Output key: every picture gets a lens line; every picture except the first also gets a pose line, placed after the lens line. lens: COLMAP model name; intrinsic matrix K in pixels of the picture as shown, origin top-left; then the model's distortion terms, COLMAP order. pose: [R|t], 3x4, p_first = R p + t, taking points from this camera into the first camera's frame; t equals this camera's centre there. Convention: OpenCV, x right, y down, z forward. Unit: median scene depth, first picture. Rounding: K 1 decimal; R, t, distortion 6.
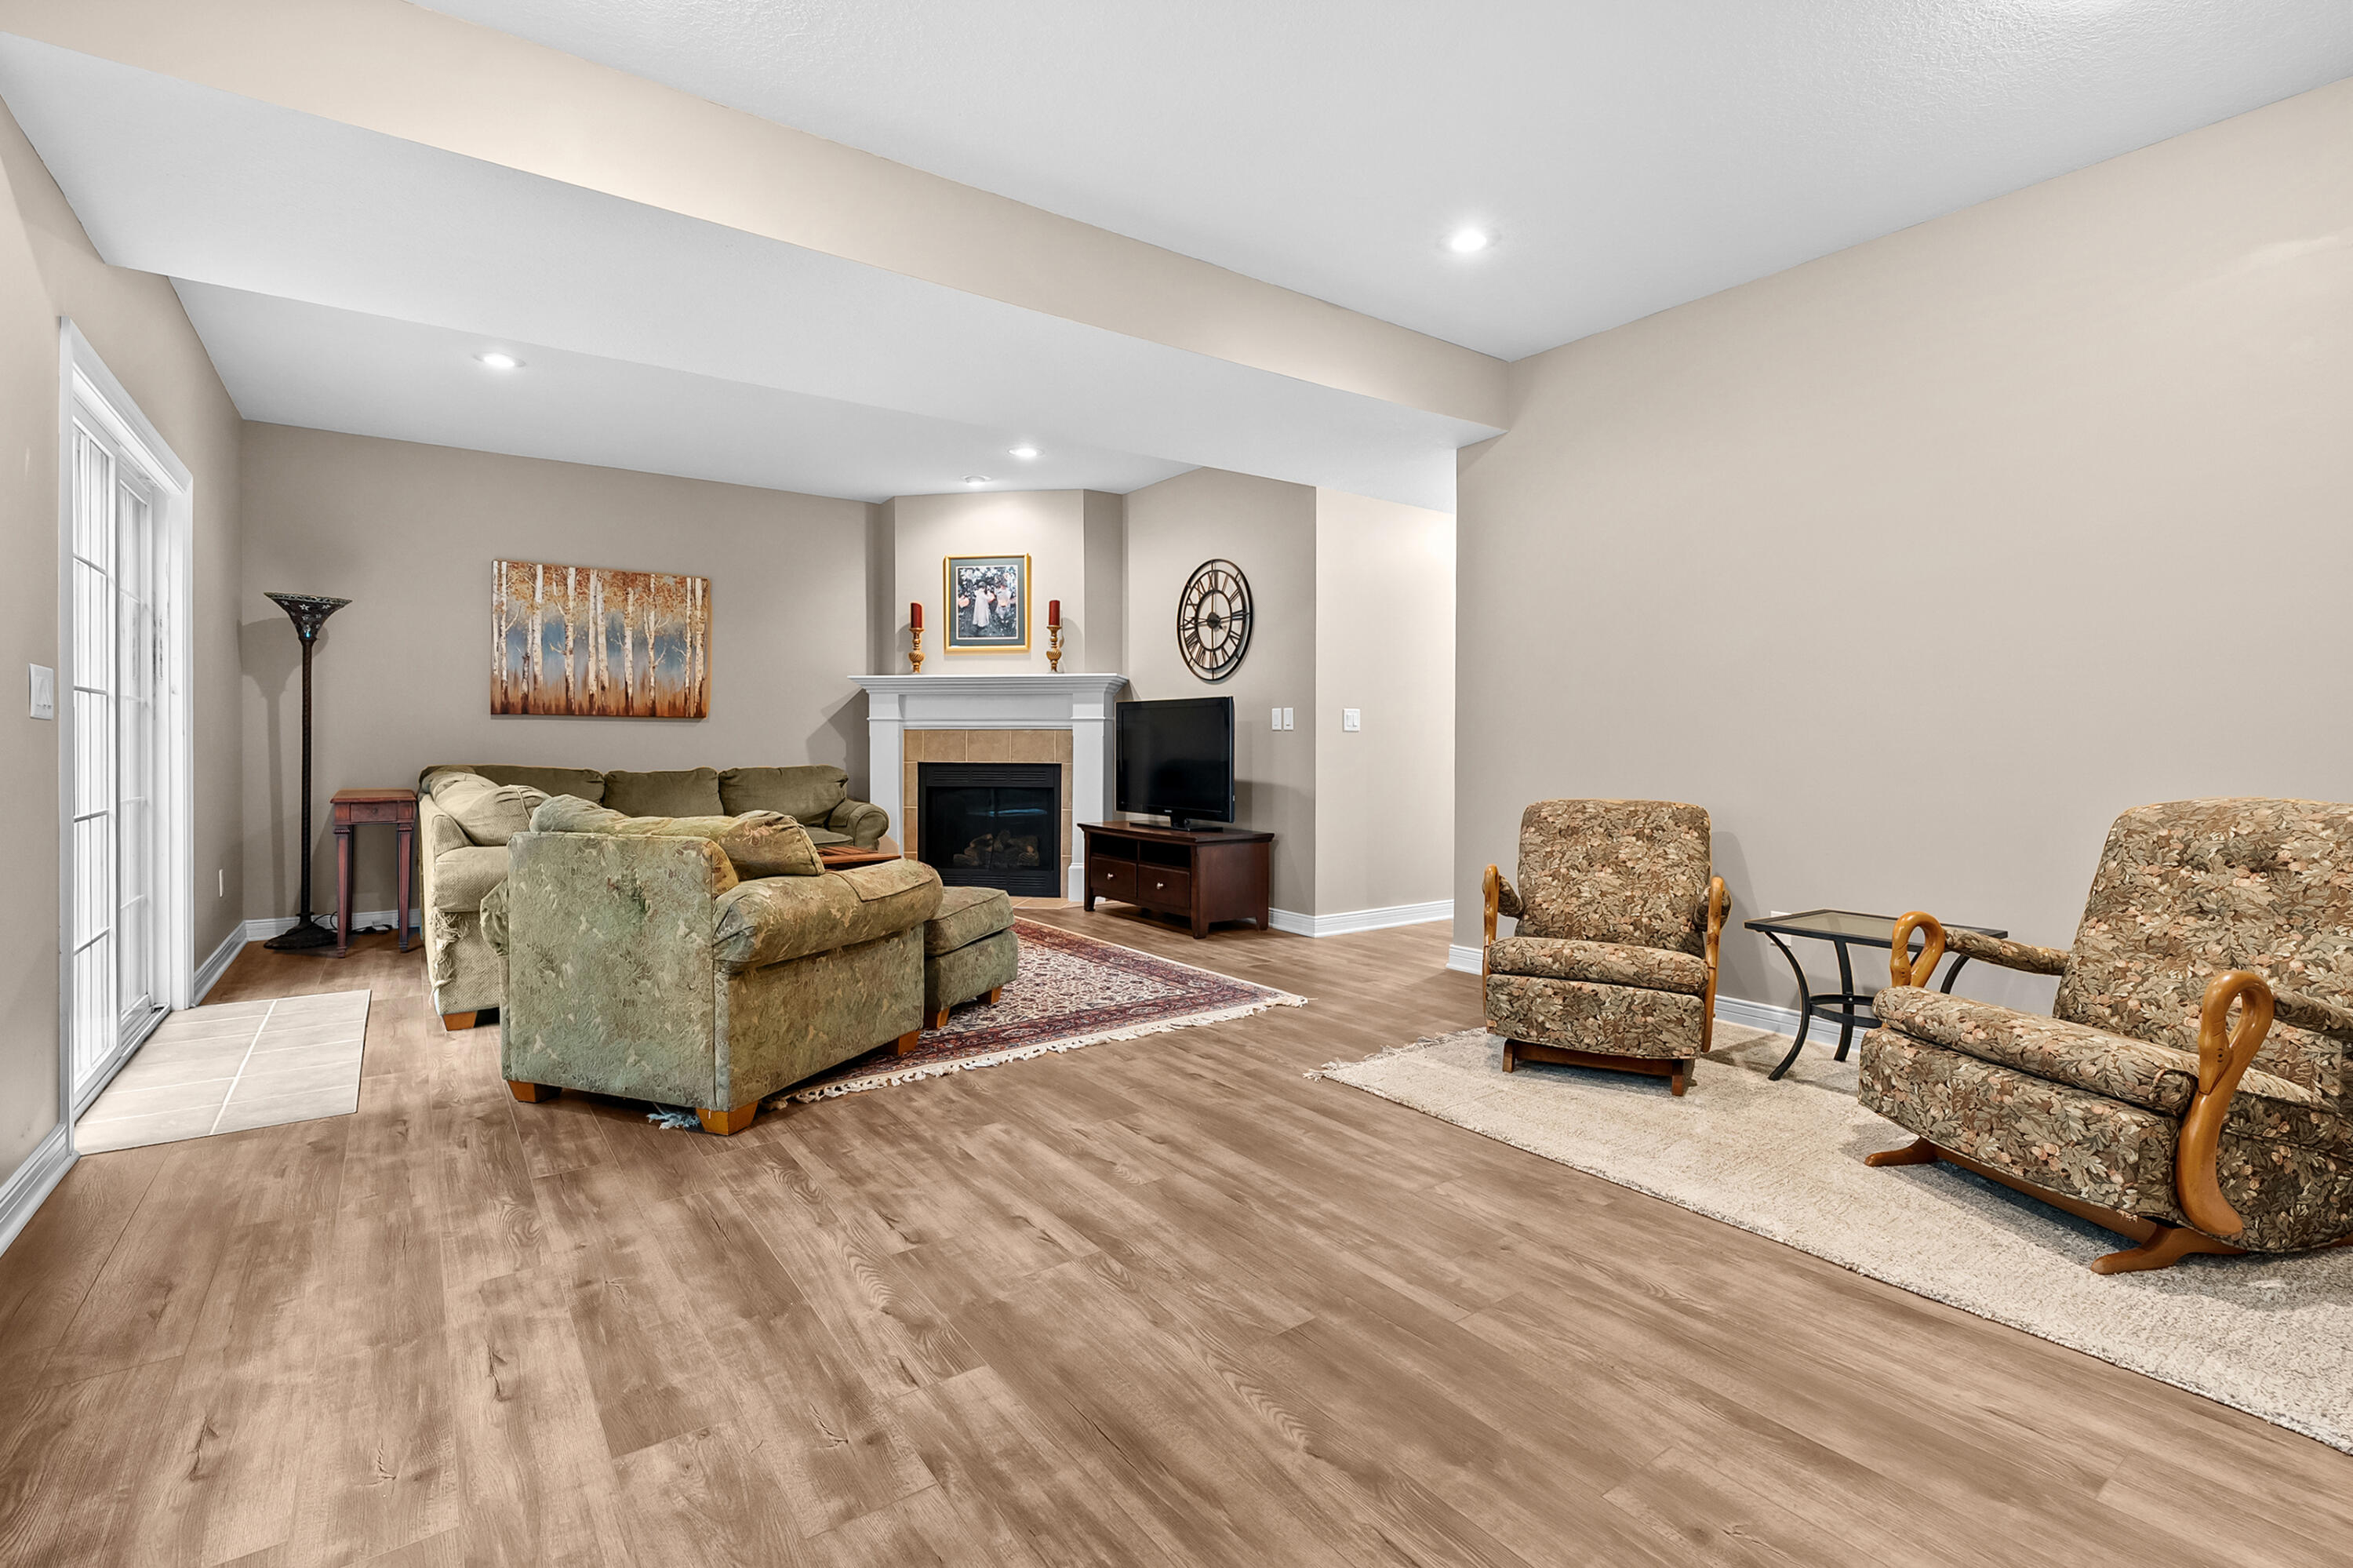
lens RADIAL K [[1063.8, 0, 1204.2], [0, 1063.8, 736.2], [0, 0, 1]] dist [-0.004767, -0.000610]
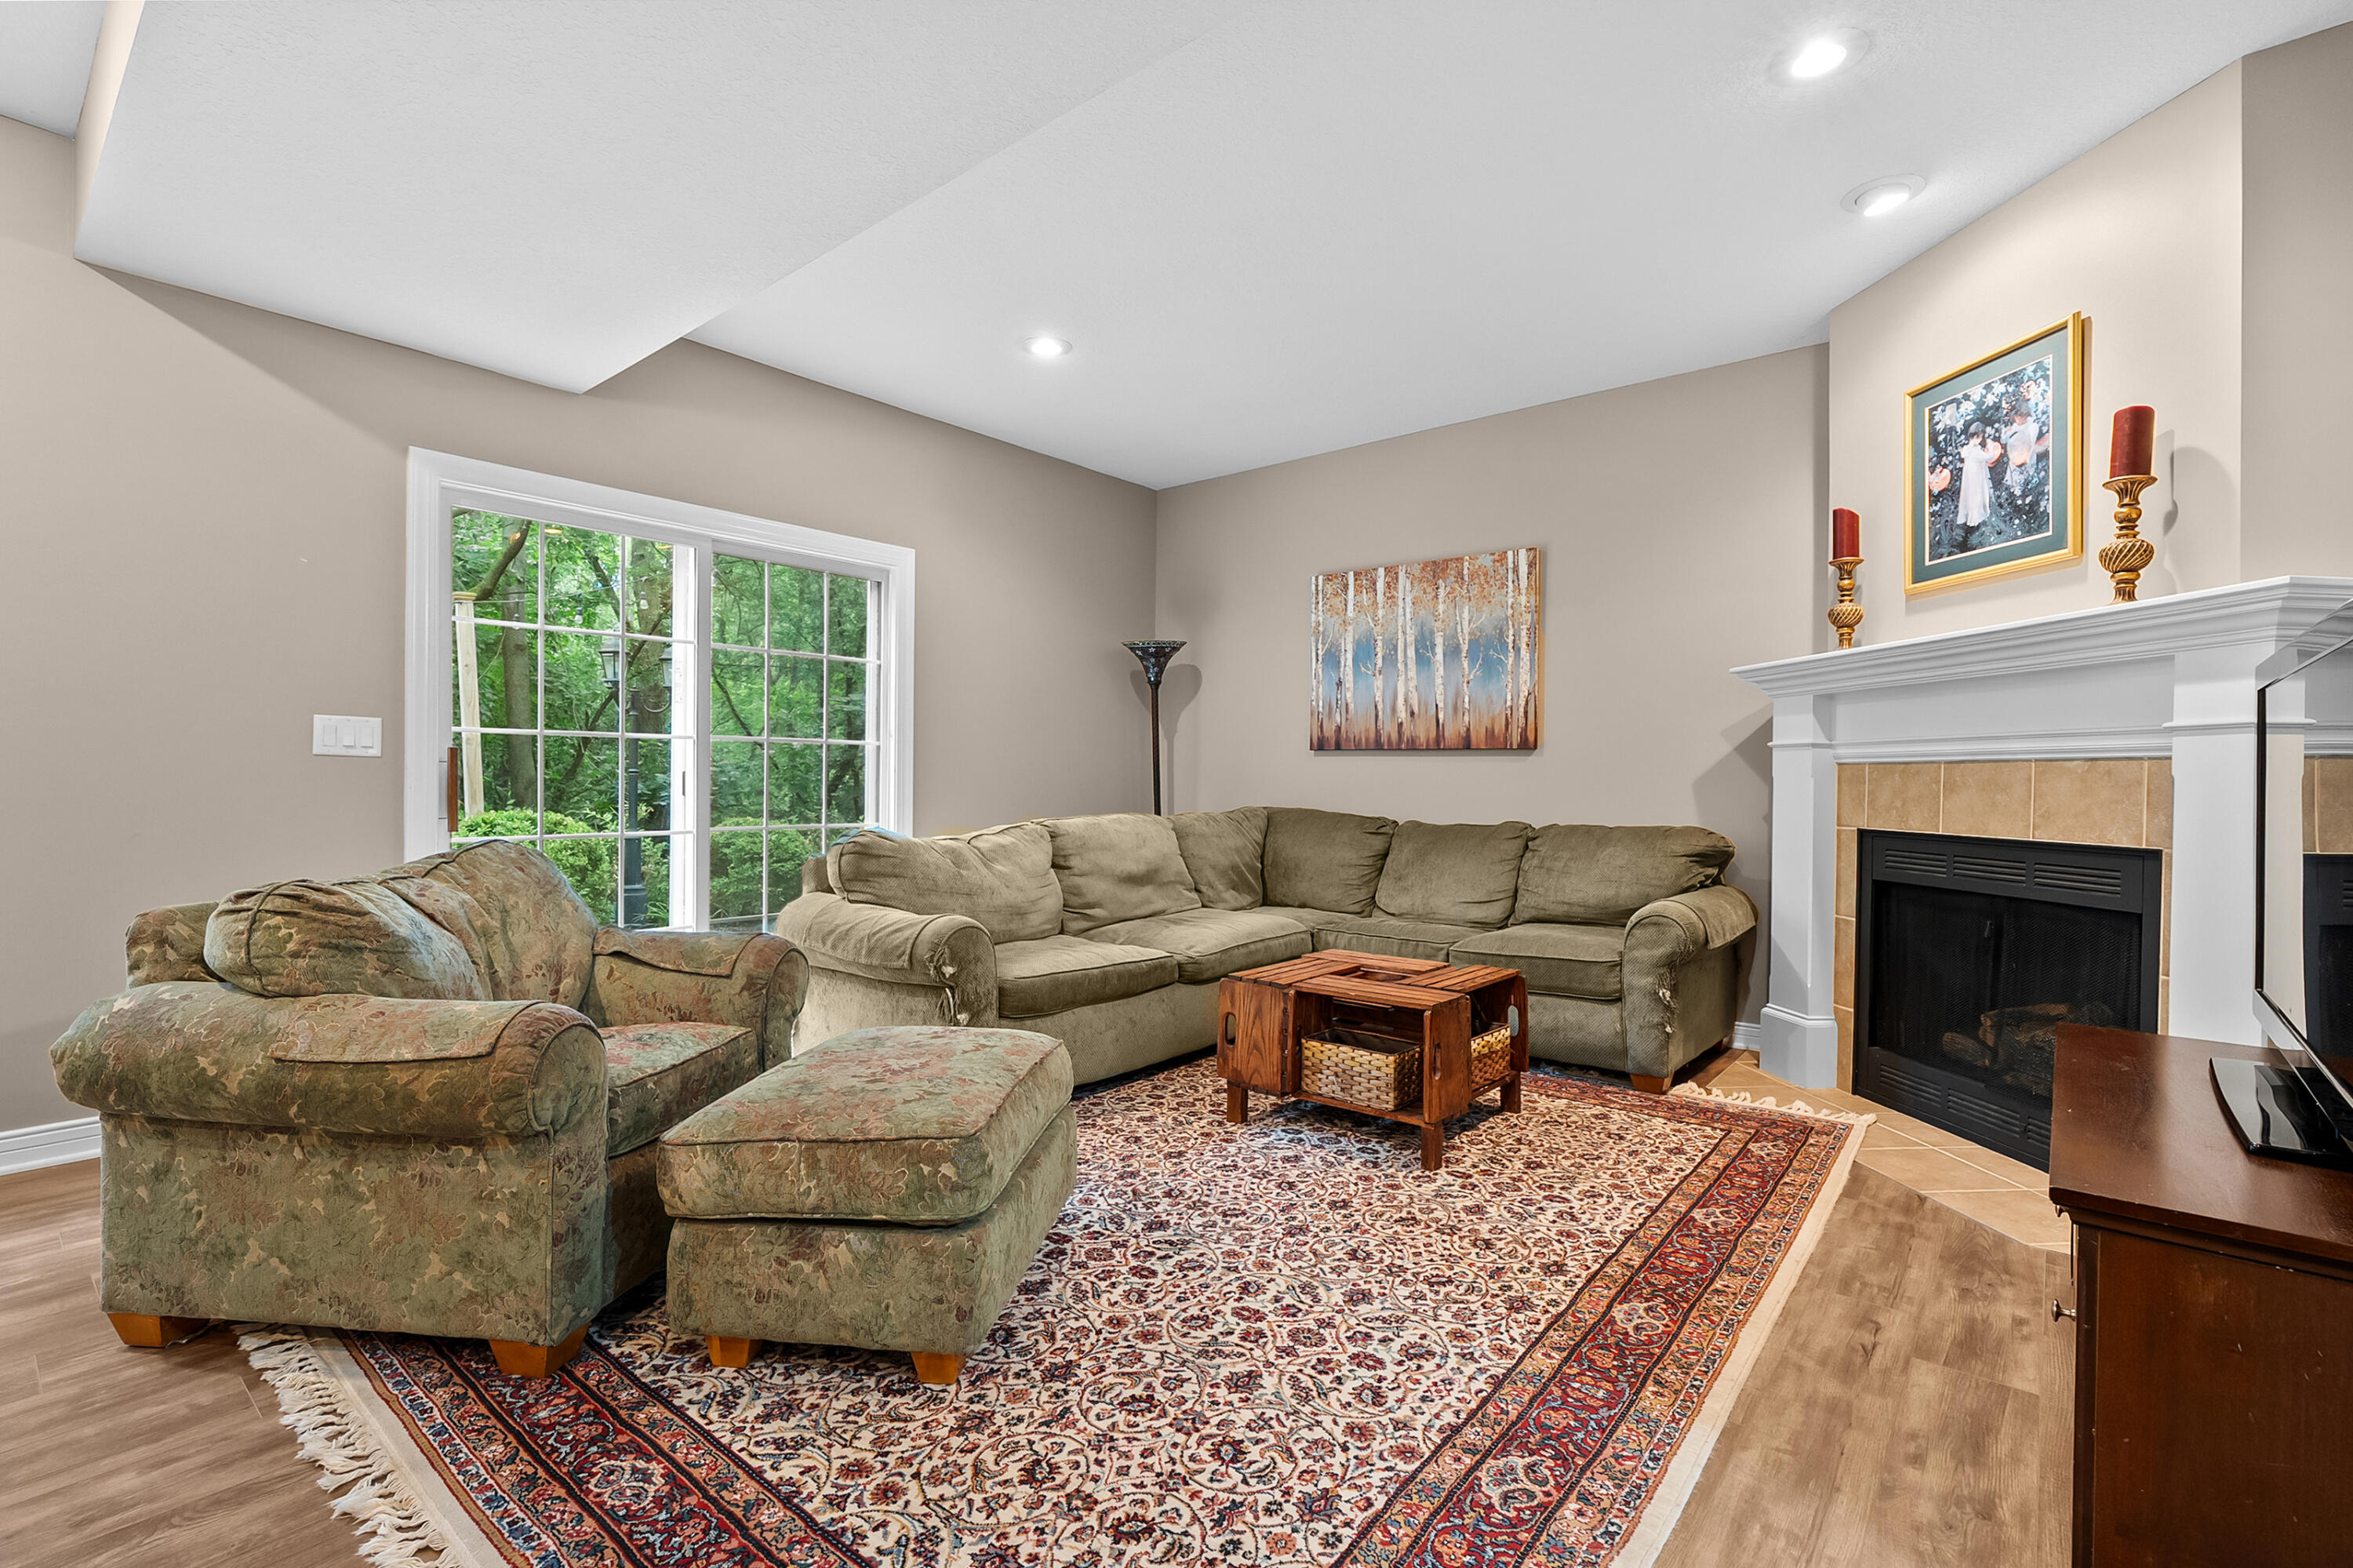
lens RADIAL K [[1063.8, 0, 1175.3], [0, 1063.8, 784.1], [0, 0, 1]] dist [-0.004767, -0.000610]
pose [[0.227063, 0.005846, -0.973862, 0.152817], [-0.006146, 0.999971, 0.004569, 0.003509], [0.973861, 0.004948, 0.227093, 0.629533]]
